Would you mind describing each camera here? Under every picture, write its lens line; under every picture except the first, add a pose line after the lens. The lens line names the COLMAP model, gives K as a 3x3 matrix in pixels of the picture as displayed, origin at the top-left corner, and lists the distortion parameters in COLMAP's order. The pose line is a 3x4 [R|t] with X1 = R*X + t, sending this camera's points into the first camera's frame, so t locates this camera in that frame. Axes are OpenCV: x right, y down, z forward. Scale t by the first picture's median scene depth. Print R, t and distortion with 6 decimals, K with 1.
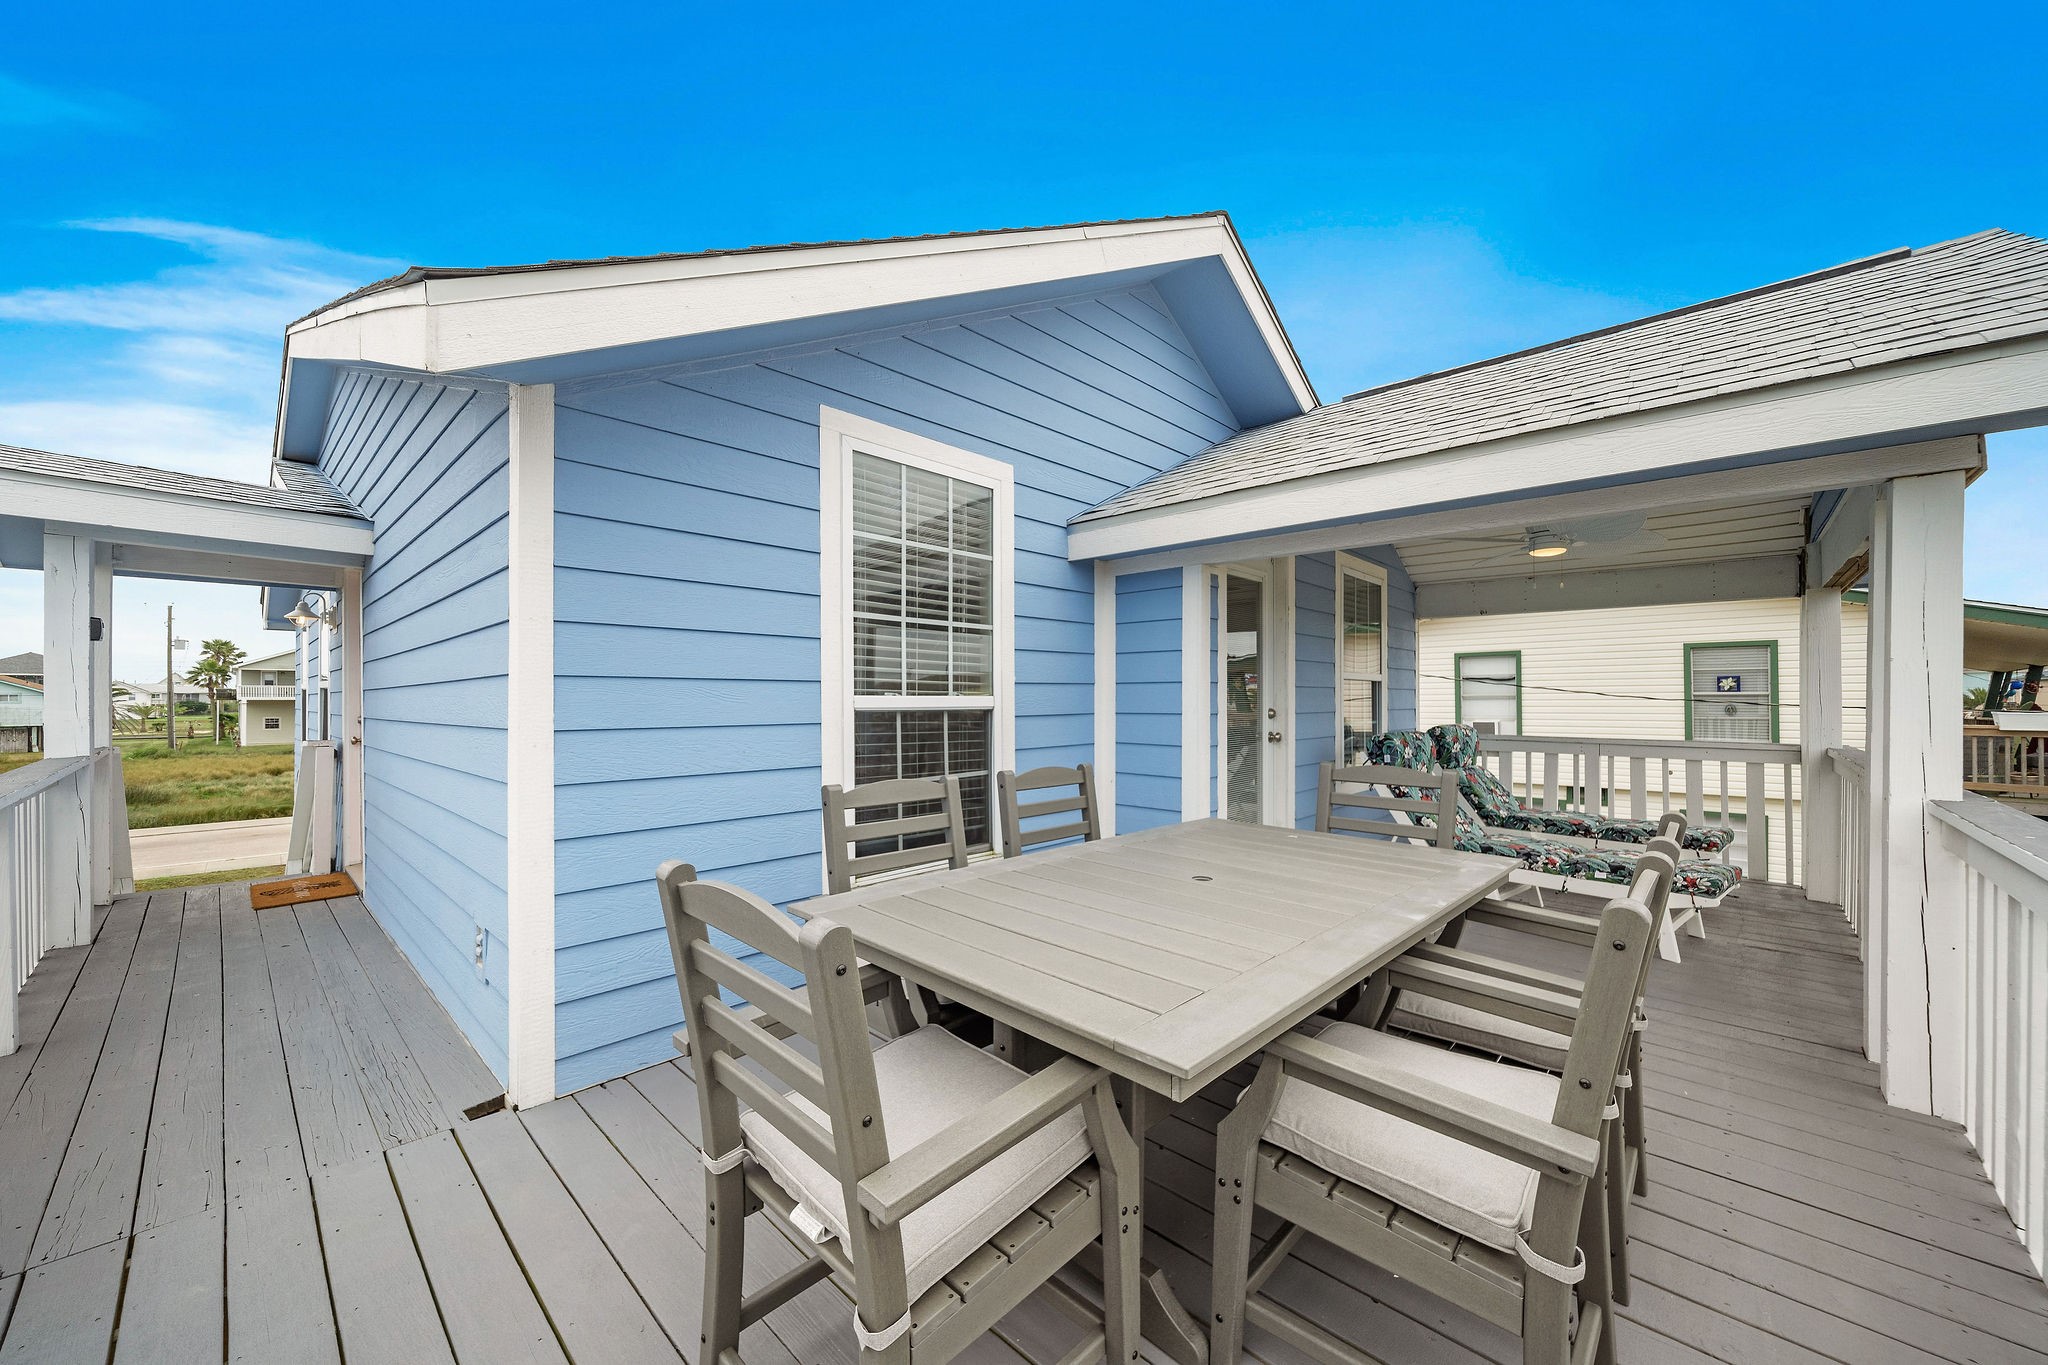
lens RADIAL K [[766.2, 0, 1013.5], [0, 766.2, 696.1], [0, 0, 1]] dist [-0.001784, 0.000176]
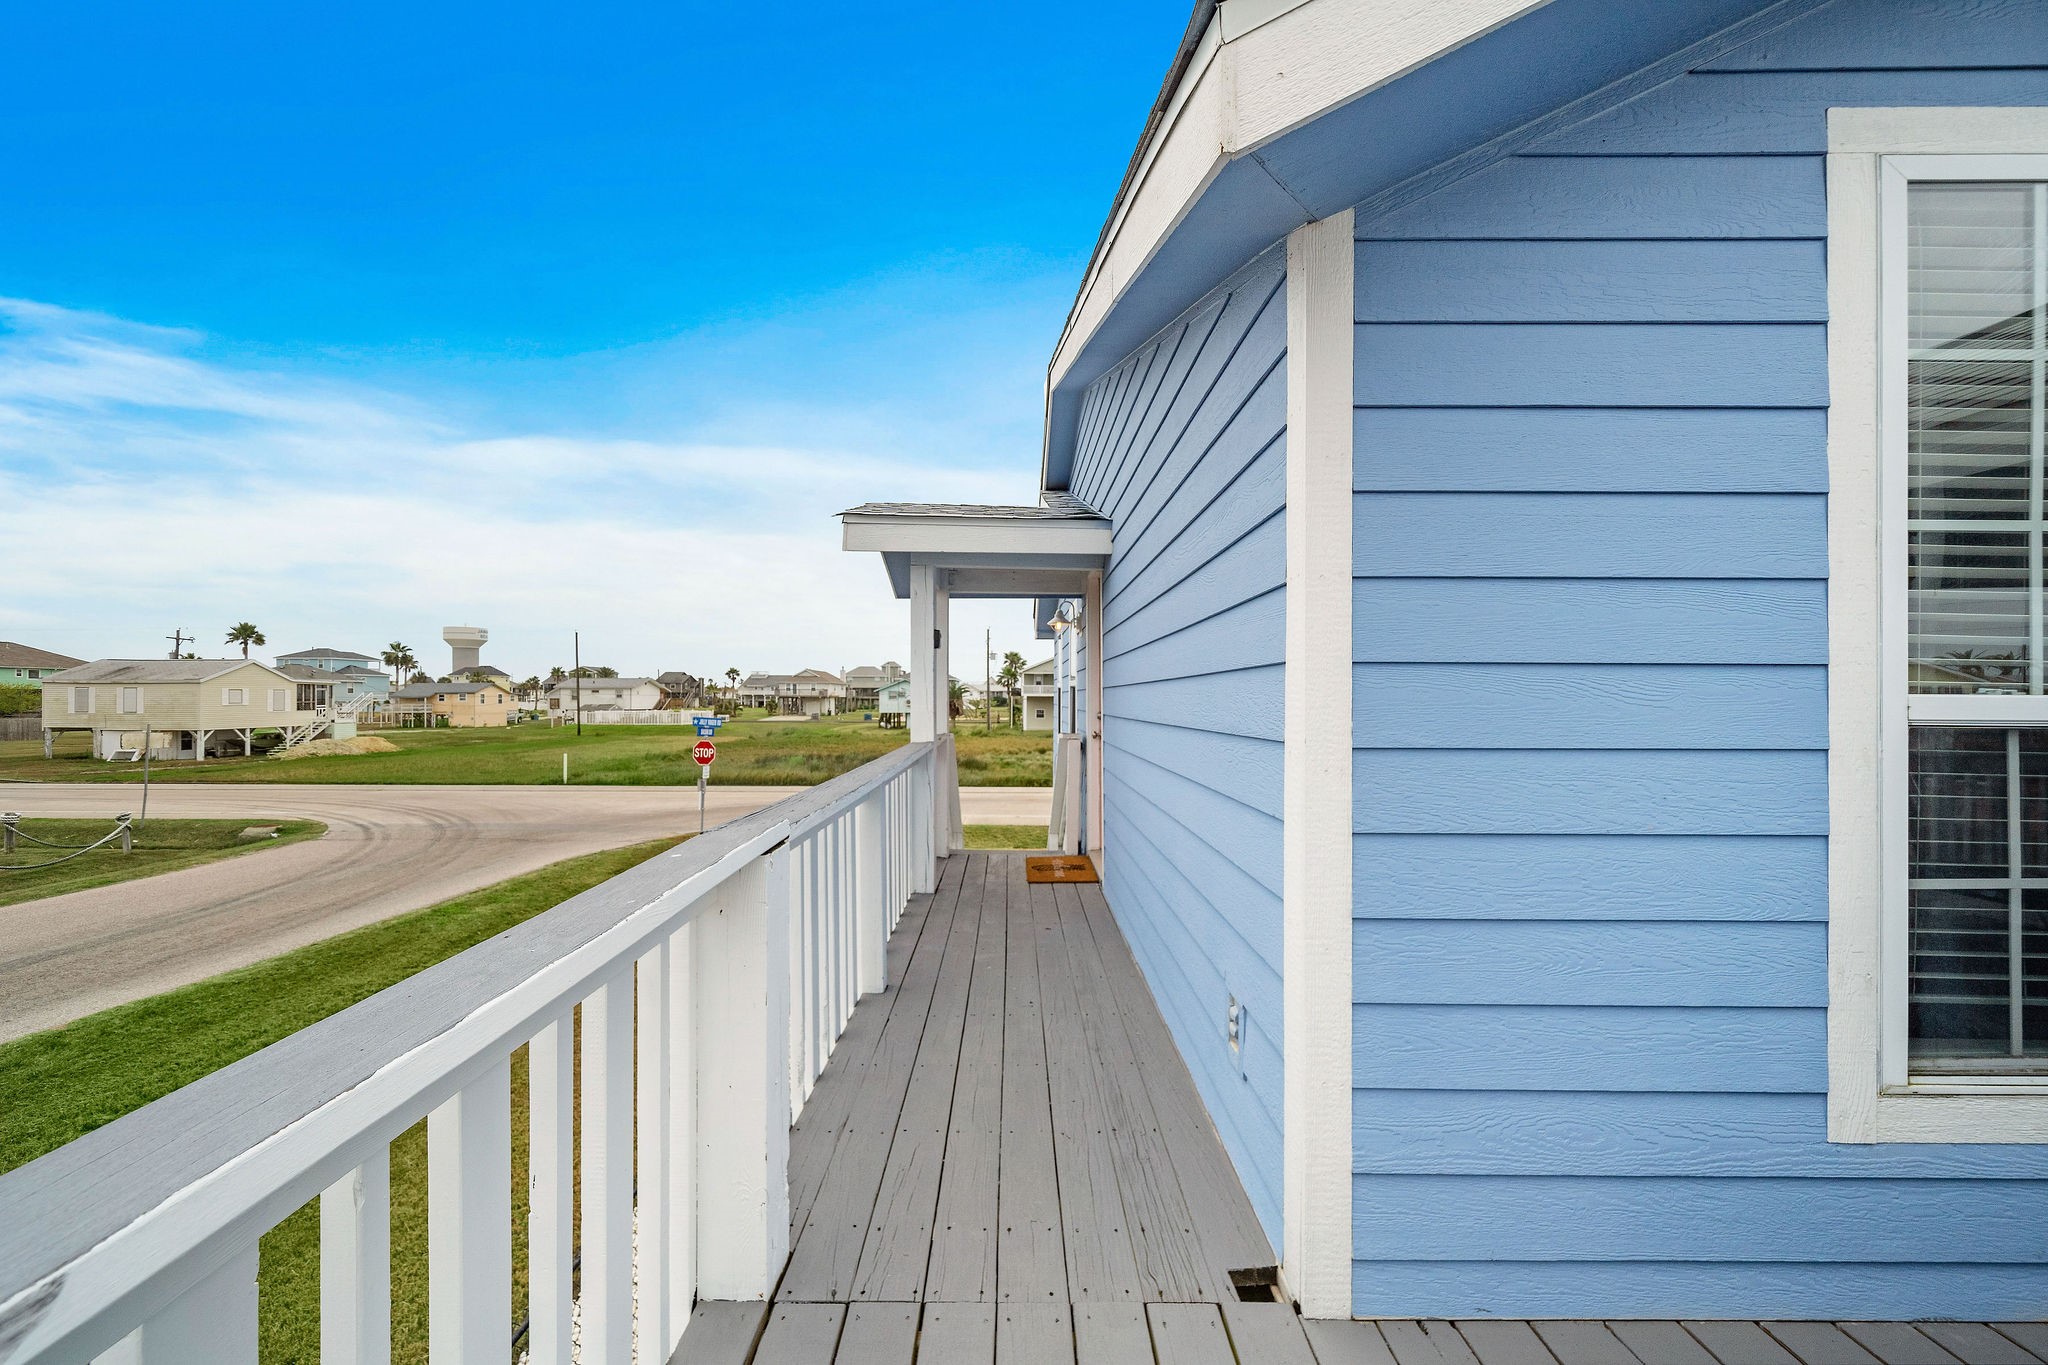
lens RADIAL K [[766.2, 0, 1013.5], [0, 766.2, 696.1], [0, 0, 1]] dist [-0.001784, 0.000176]
pose [[0.692982, 0.003205, -0.720948, -0.182498], [-0.000510, 0.999992, 0.003955, -0.000608], [0.720955, -0.002373, 0.692978, 0.190602]]
